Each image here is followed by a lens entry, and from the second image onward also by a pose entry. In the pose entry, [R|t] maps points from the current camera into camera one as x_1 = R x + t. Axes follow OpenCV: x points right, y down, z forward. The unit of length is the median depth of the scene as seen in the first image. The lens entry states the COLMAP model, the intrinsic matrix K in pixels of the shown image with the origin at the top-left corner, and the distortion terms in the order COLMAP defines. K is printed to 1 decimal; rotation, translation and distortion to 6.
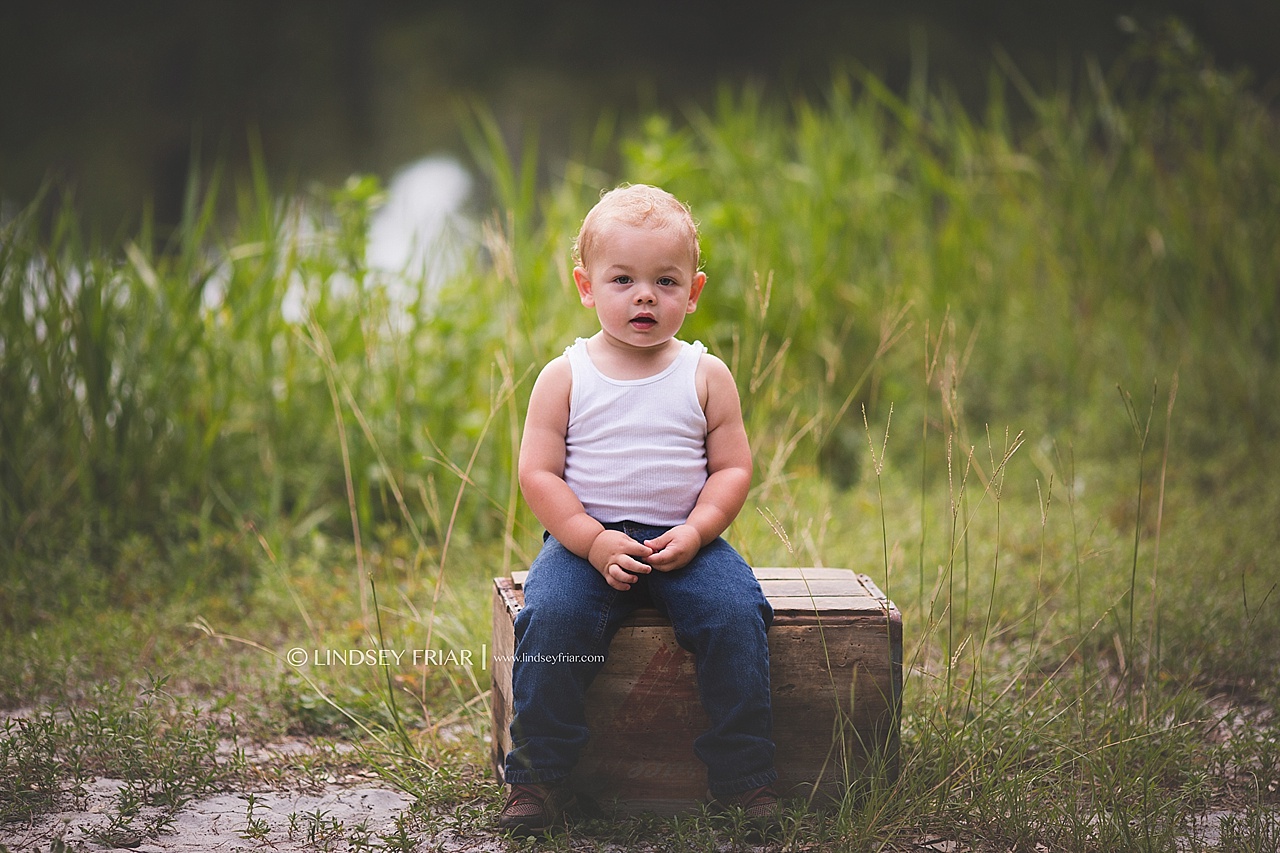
lens RADIAL K [[4741.5, 0, 647.6], [0, 4741.5, 418.2], [0, 0, 1]] dist [0.310658, 0.000000]
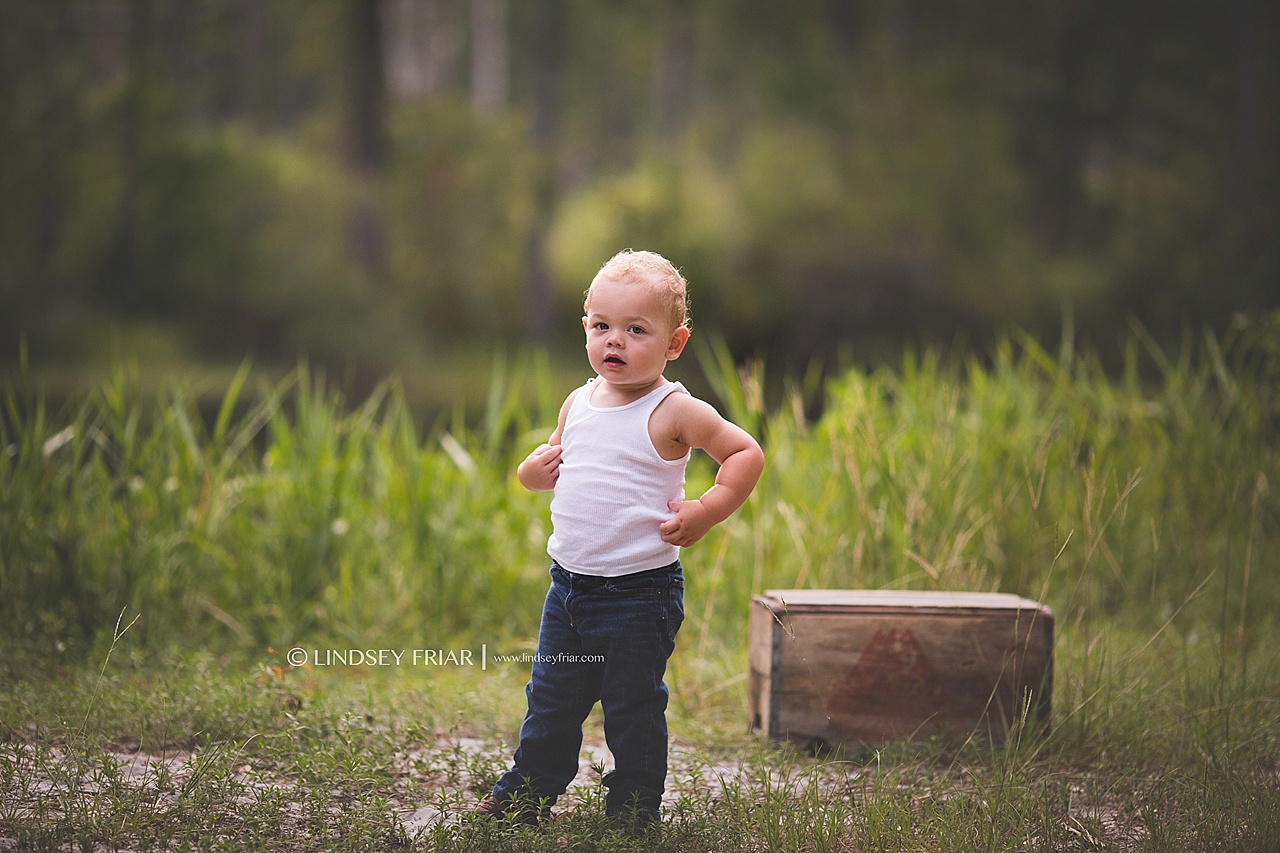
lens RADIAL K [[4741.5, 0, 646.5], [0, 4741.5, 429.2], [0, 0, 1]] dist [0.310658, 0.000000]
pose [[0.999406, 0.013891, -0.031523, -0.013234], [-0.017098, 0.994446, -0.103846, 0.081770], [0.029905, 0.104323, 0.994094, -0.231586]]
